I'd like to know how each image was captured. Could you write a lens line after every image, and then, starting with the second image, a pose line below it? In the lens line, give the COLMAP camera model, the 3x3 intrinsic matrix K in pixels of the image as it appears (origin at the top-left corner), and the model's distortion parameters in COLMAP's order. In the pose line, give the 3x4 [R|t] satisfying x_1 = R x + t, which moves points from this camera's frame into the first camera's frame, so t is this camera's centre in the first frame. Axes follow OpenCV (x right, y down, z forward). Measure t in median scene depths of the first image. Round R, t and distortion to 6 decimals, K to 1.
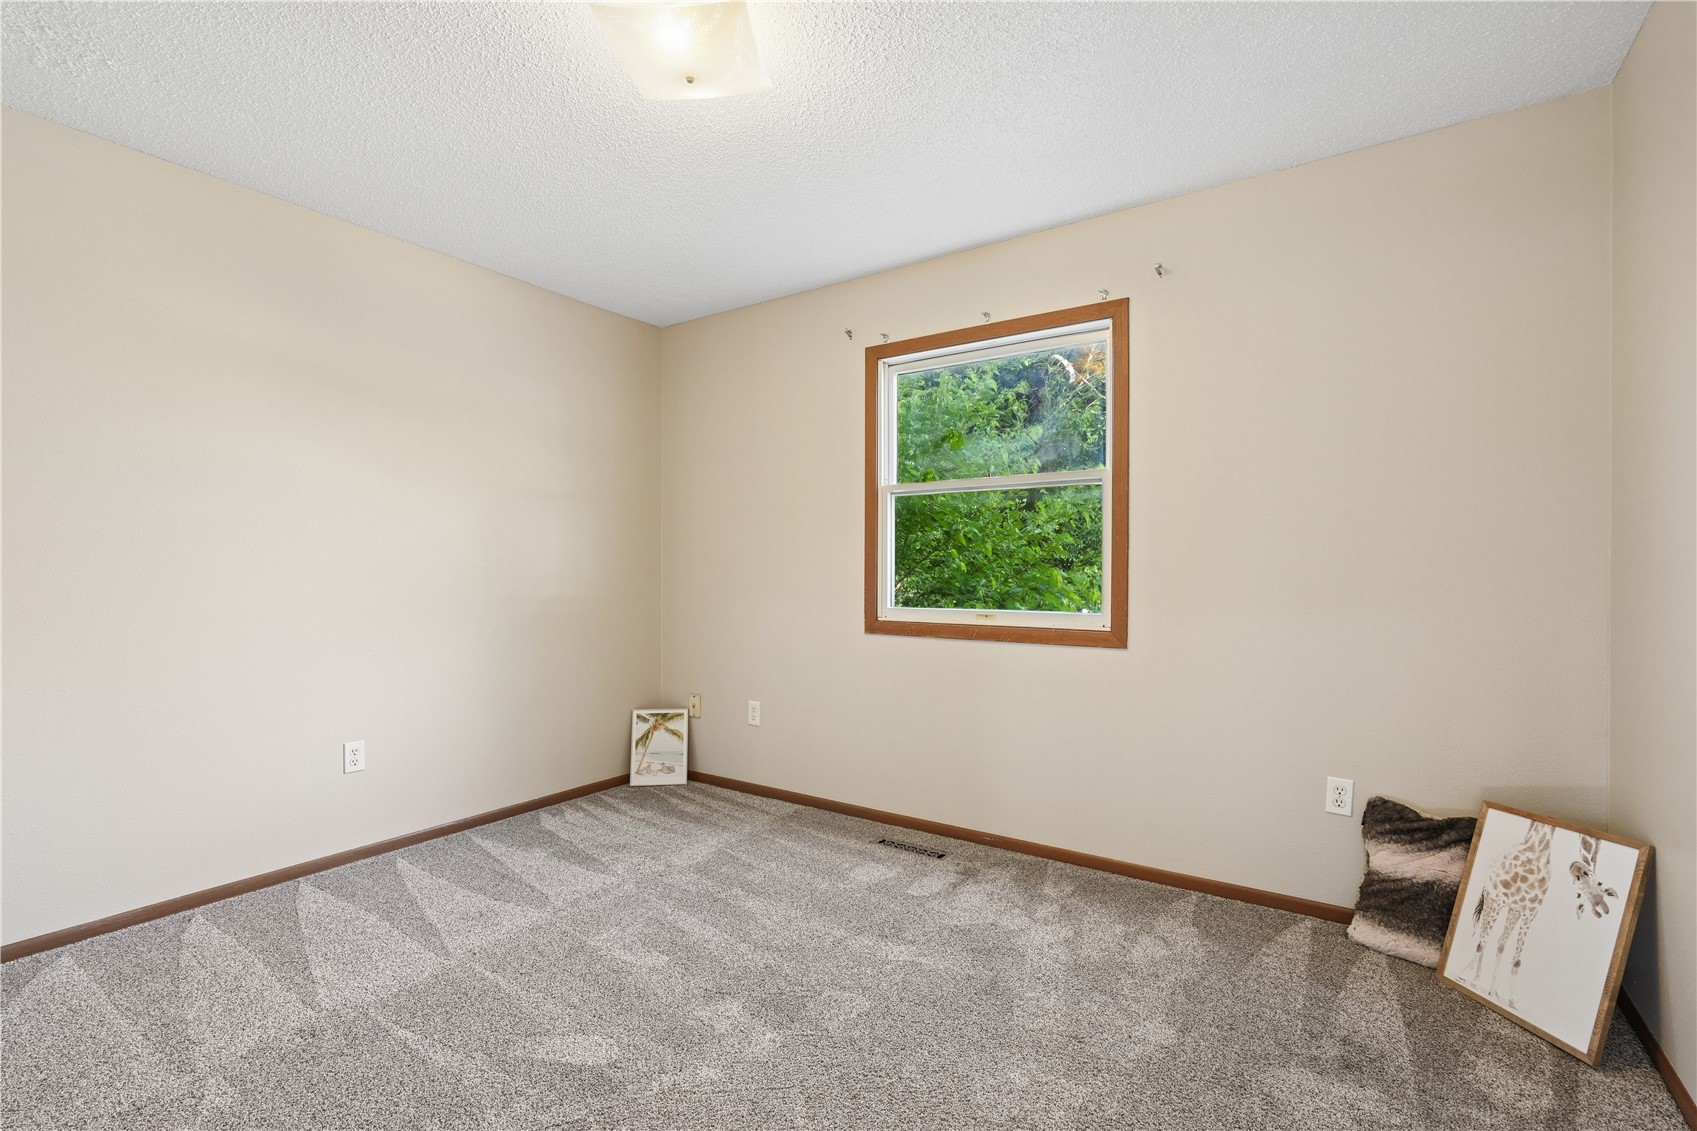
lens RADIAL K [[780.1, 0, 840.9], [0, 780.1, 568.6], [0, 0, 1]] dist [-0.003977, 0.003415]
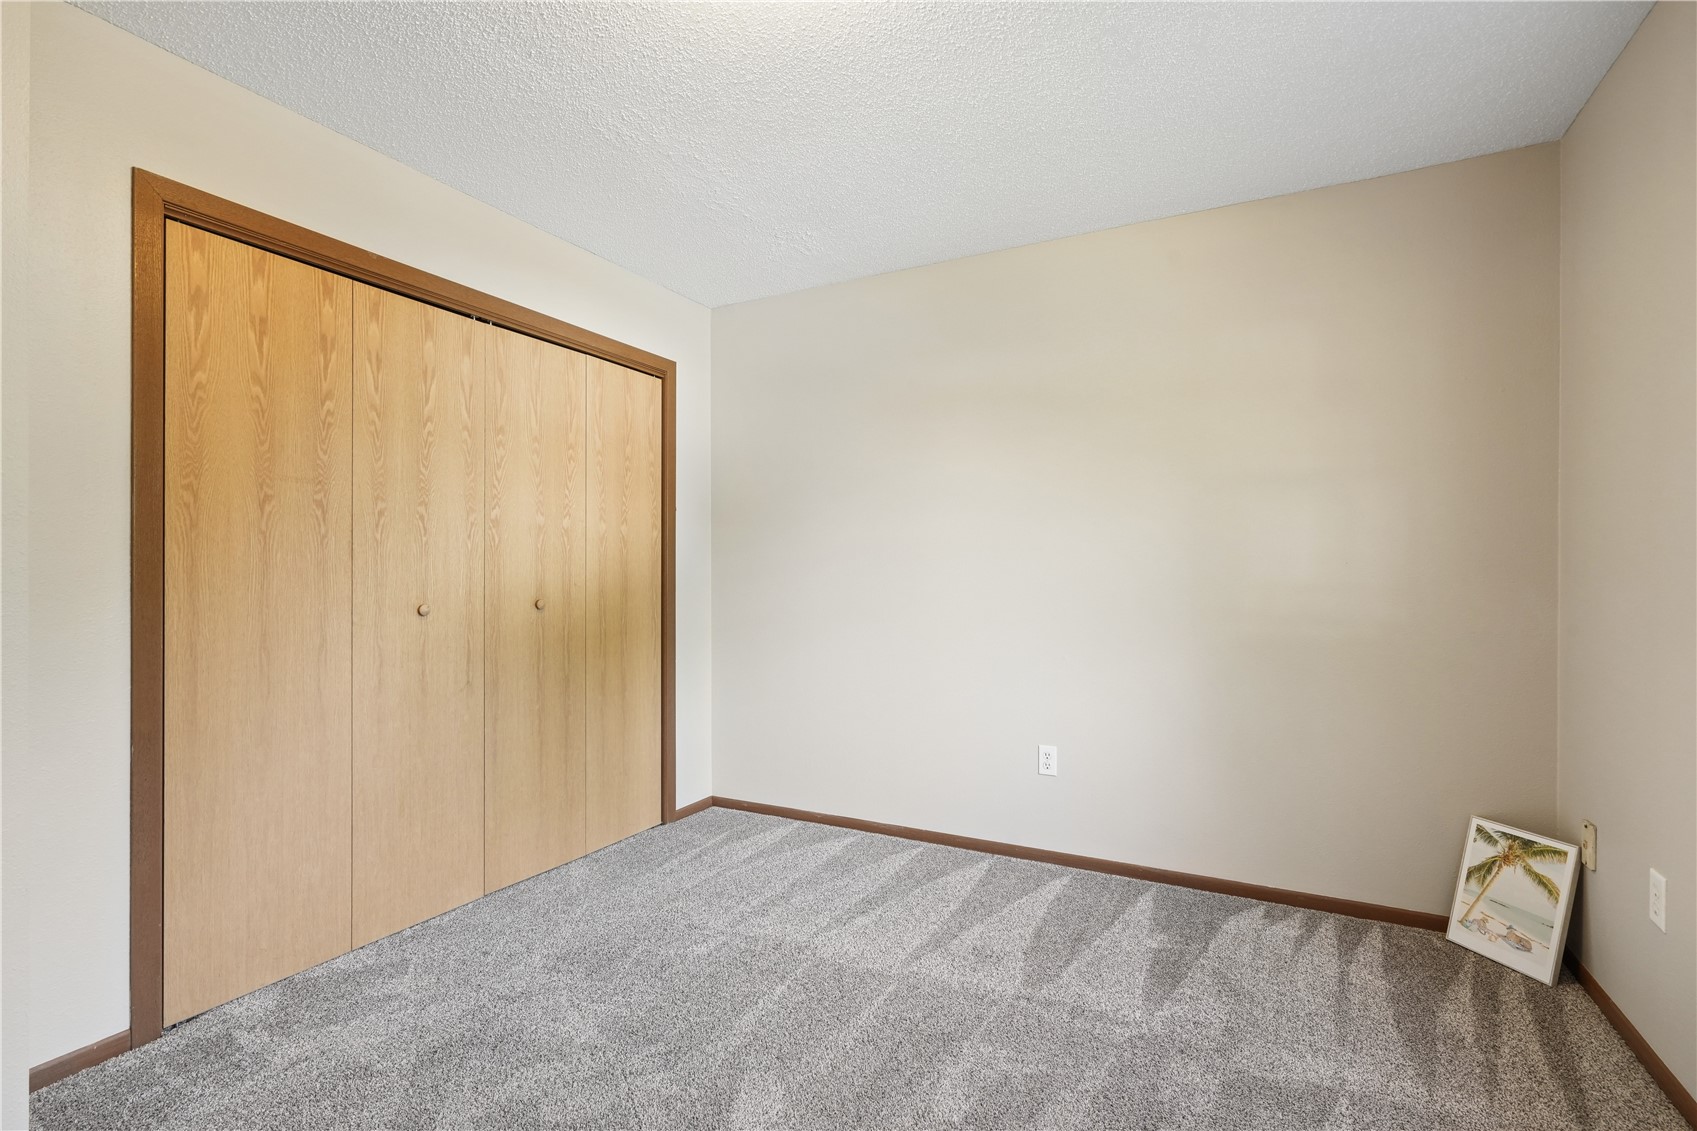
lens RADIAL K [[780.1, 0, 841.6], [0, 780.1, 567.9], [0, 0, 1]] dist [-0.003977, 0.003415]
pose [[0.107530, -0.008248, -0.994168, 0.322015], [0.000366, 0.999966, -0.008256, -0.003942], [0.994202, 0.000524, 0.107529, 0.535938]]
